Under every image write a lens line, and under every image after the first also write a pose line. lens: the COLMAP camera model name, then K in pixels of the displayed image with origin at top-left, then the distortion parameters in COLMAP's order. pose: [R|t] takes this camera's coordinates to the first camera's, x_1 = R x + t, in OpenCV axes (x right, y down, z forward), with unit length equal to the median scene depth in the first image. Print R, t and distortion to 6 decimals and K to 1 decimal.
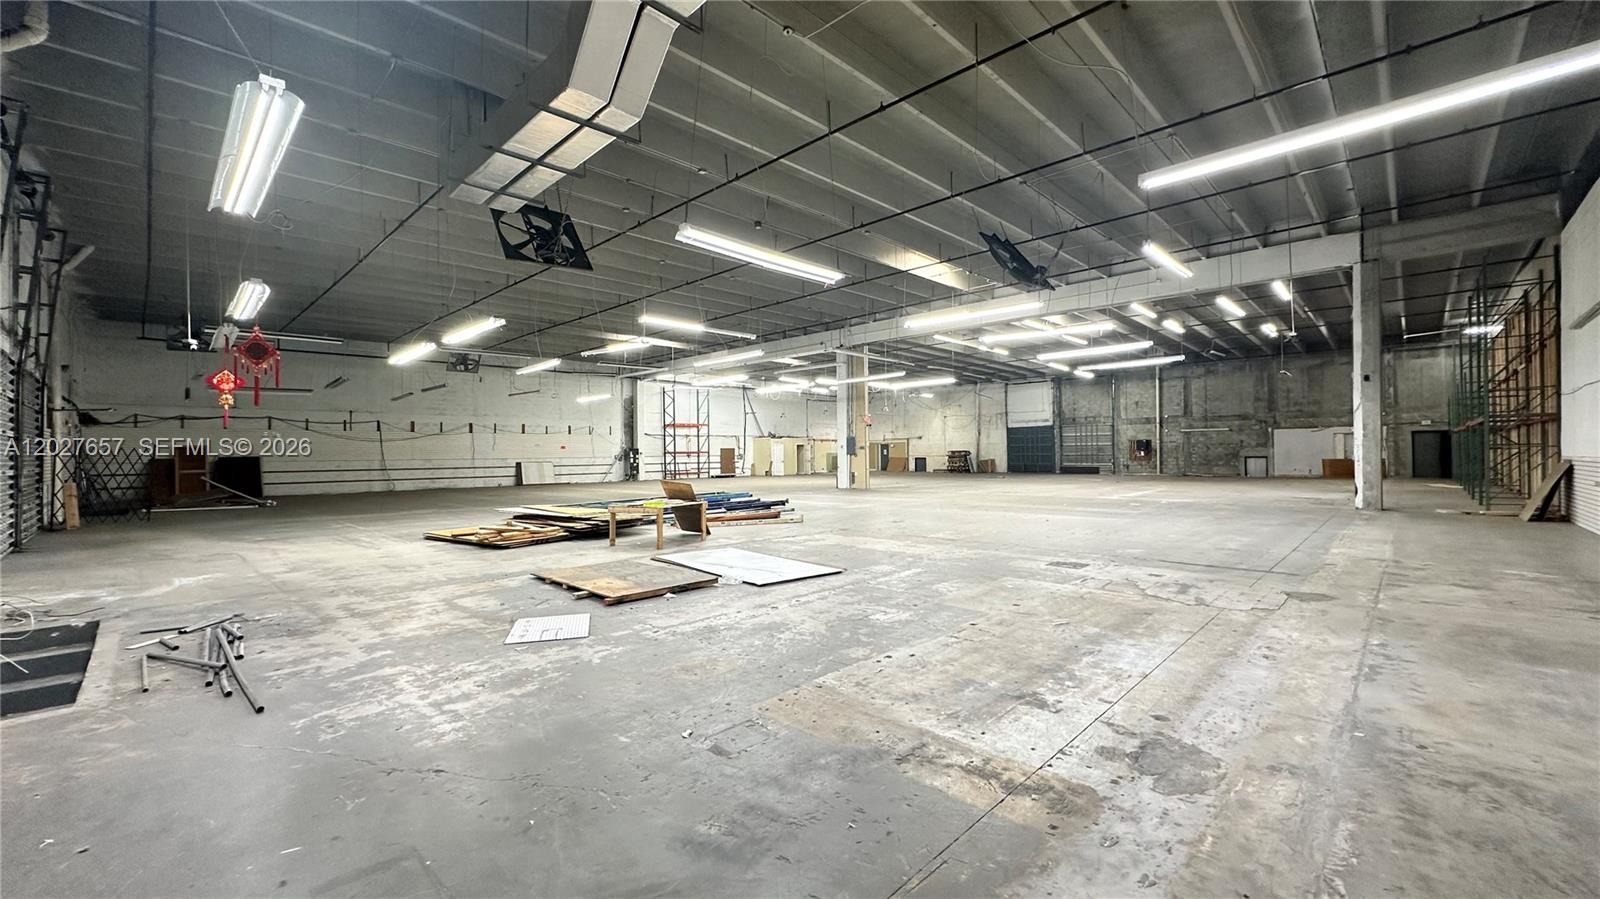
lens RADIAL K [[637.4, 0, 800.0], [0, 637.4, 449.5], [0, 0, 1]] dist [-0.001985, 0.000450]
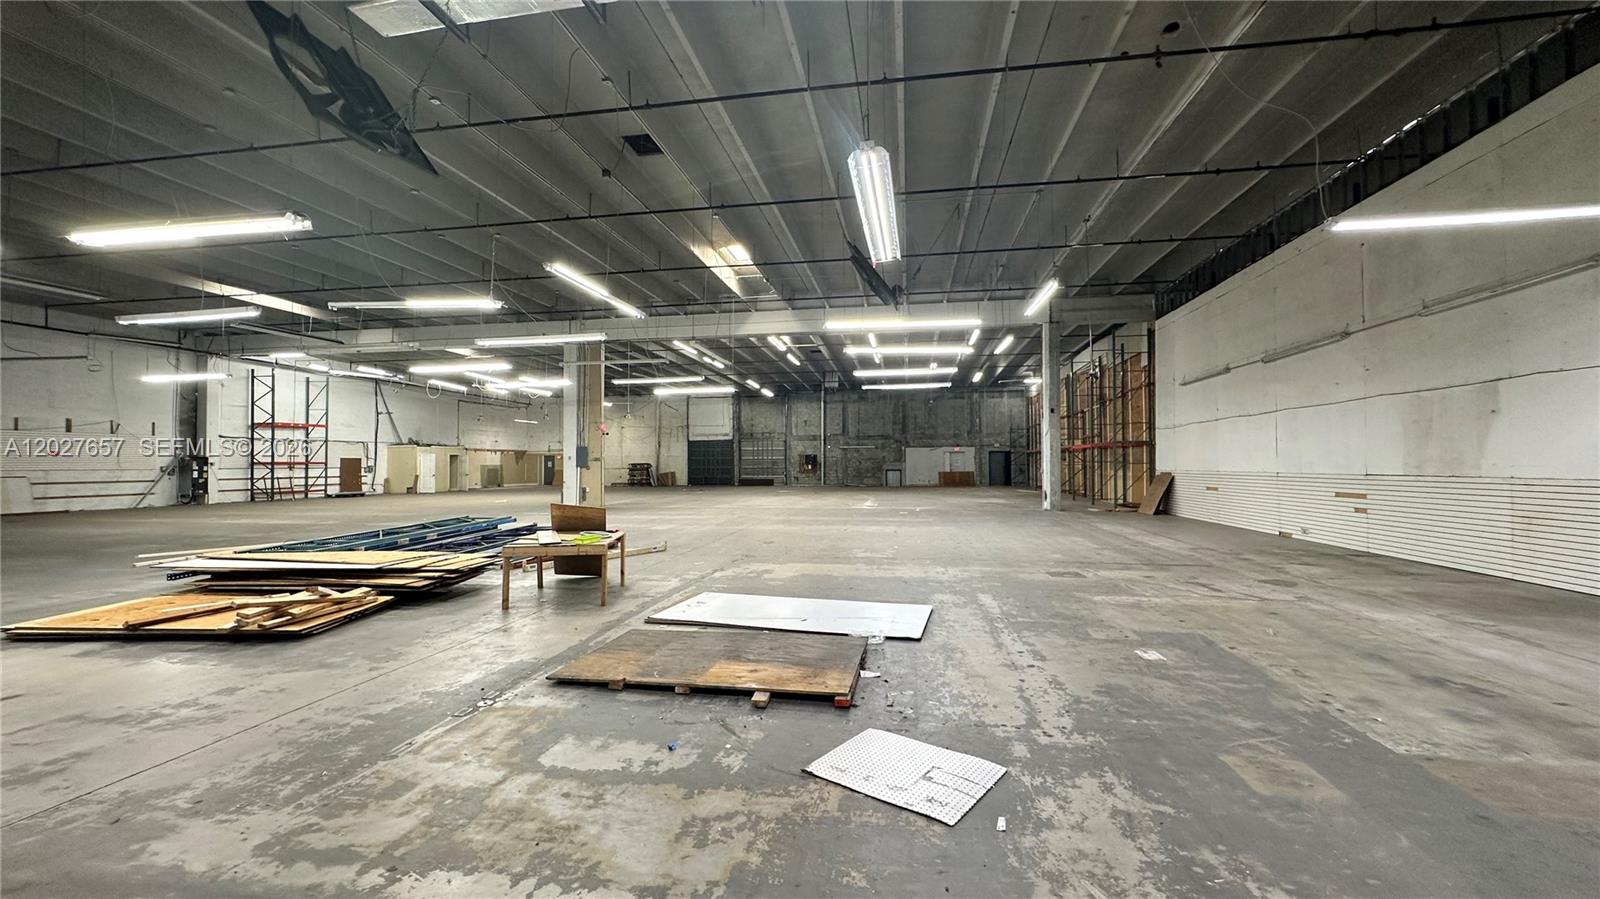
lens RADIAL K [[637.4, 0, 800.0], [0, 637.4, 449.5], [0, 0, 1]] dist [-0.001985, 0.000450]
pose [[0.824643, 0.018732, 0.565343, -0.117354], [-0.007477, 0.999725, -0.022217, 0.000826], [-0.565604, 0.014094, 0.824556, 0.085160]]
